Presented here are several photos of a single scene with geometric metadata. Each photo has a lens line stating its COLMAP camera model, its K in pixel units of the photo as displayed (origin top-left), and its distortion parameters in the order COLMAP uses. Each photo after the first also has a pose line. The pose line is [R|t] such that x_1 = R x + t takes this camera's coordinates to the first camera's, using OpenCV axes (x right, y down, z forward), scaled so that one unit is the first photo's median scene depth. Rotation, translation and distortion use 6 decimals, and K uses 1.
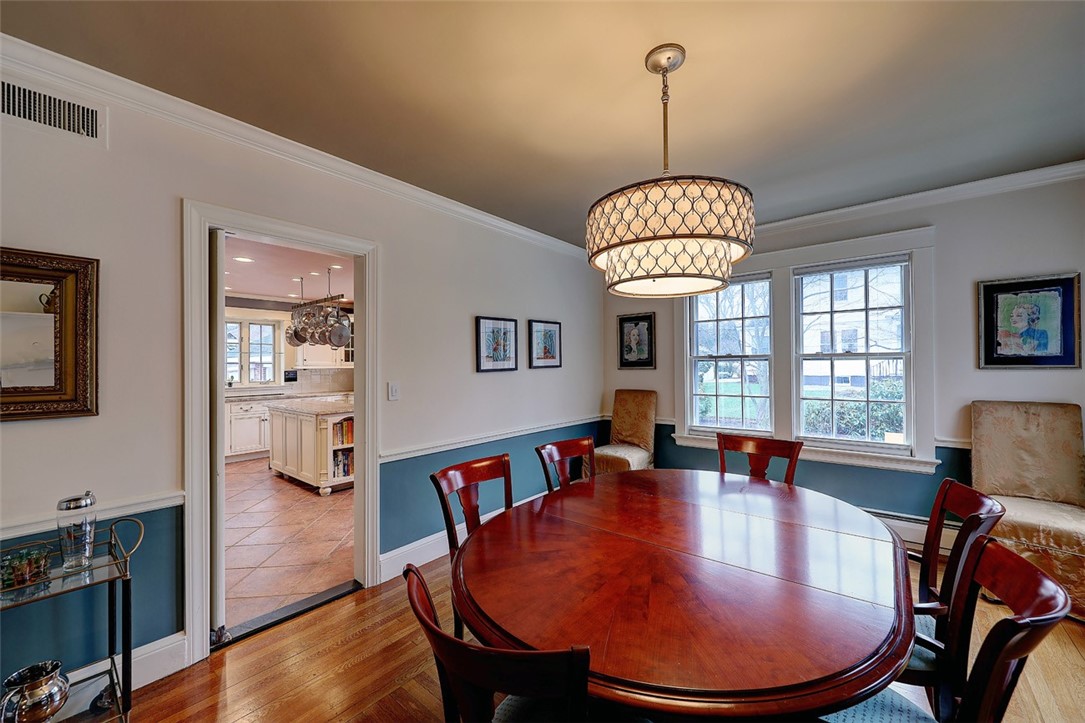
lens RADIAL K [[421.9, 0, 545.2], [0, 421.9, 363.4], [0, 0, 1]] dist [0.001164, -0.000342]
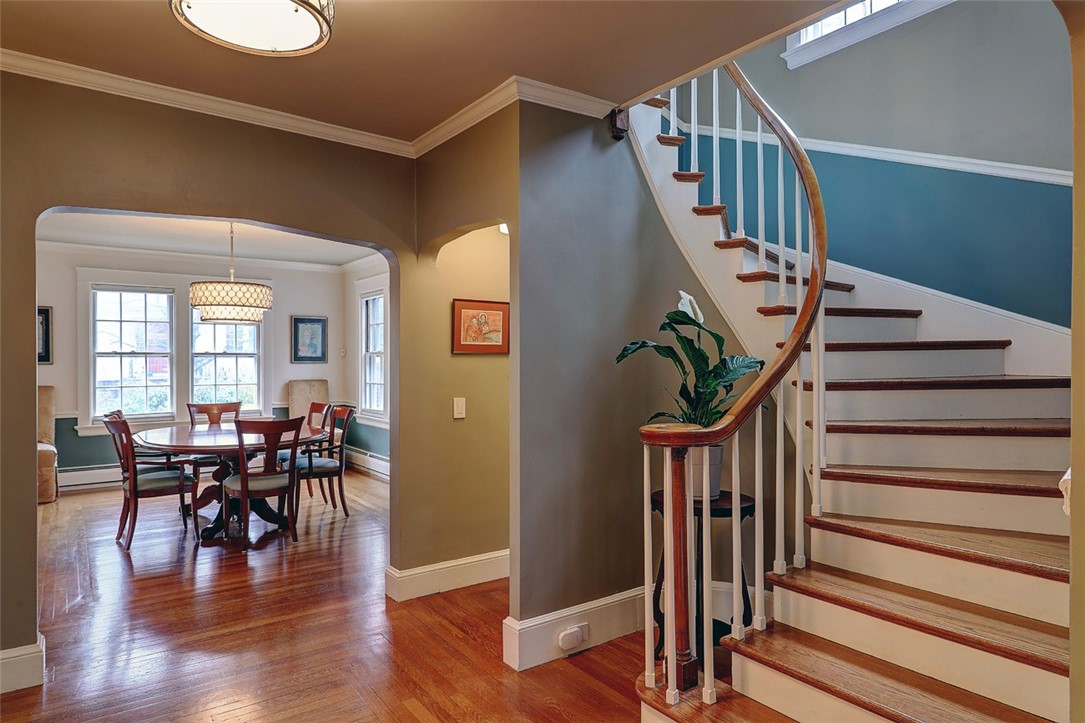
lens RADIAL K [[666.3, 0, 545.2], [0, 666.3, 361.7], [0, 0, 1]] dist [0.007258, 0.000843]
pose [[0.284507, 0.005419, 0.958659, -1.367913], [-0.006443, 0.999972, -0.003741, 0.009265], [-0.958652, -0.005112, 0.284534, -0.838513]]
